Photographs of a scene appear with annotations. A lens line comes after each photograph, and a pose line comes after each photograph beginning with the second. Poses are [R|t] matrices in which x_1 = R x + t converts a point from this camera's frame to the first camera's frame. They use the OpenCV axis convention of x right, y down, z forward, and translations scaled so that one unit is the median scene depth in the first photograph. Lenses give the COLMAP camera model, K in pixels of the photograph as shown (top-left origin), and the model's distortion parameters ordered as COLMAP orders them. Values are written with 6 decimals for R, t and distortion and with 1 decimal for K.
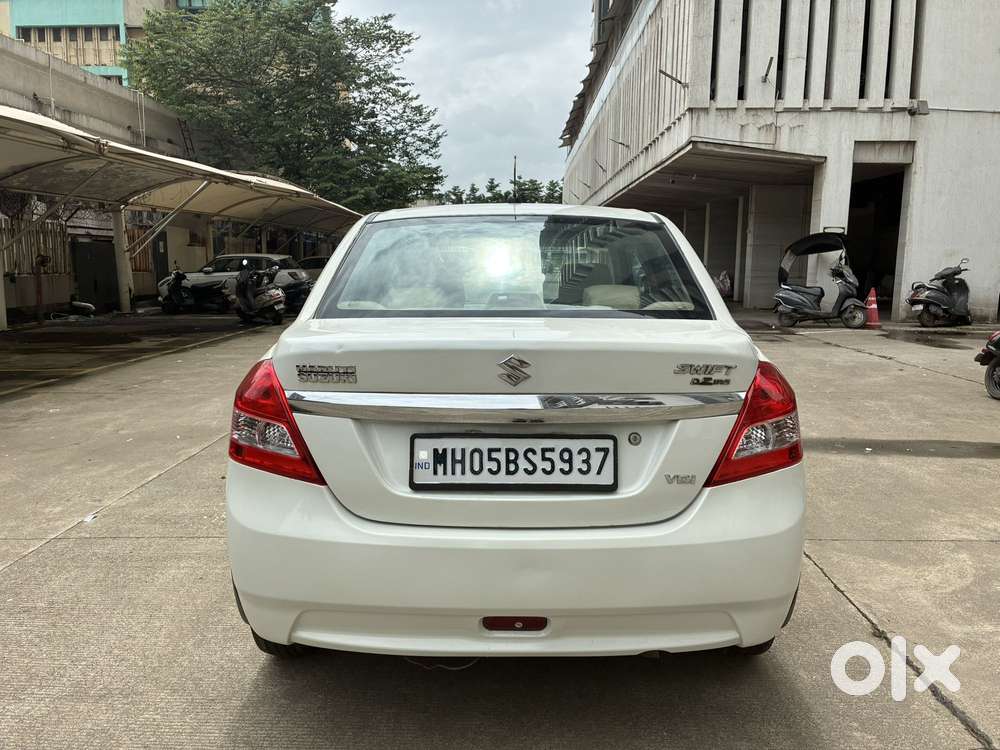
lens RADIAL K [[759.1, 0, 504.1], [0, 759.1, 370.4], [0, 0, 1]] dist [0.048154, -0.064558]
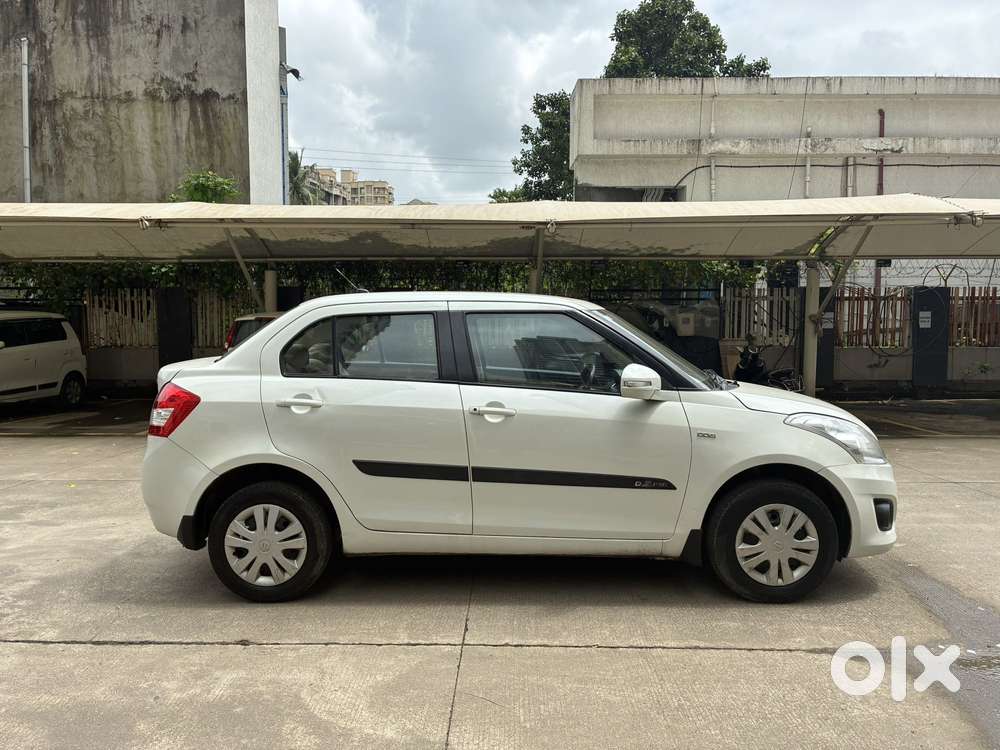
lens RADIAL K [[759.1, 0, 498.1], [0, 759.1, 365.5], [0, 0, 1]] dist [0.048154, -0.064558]
pose [[0.001163, 0.049246, -0.998786, 0.308706], [-0.144734, 0.988278, 0.048560, -0.036300], [0.989470, 0.144502, 0.008277, 0.246256]]
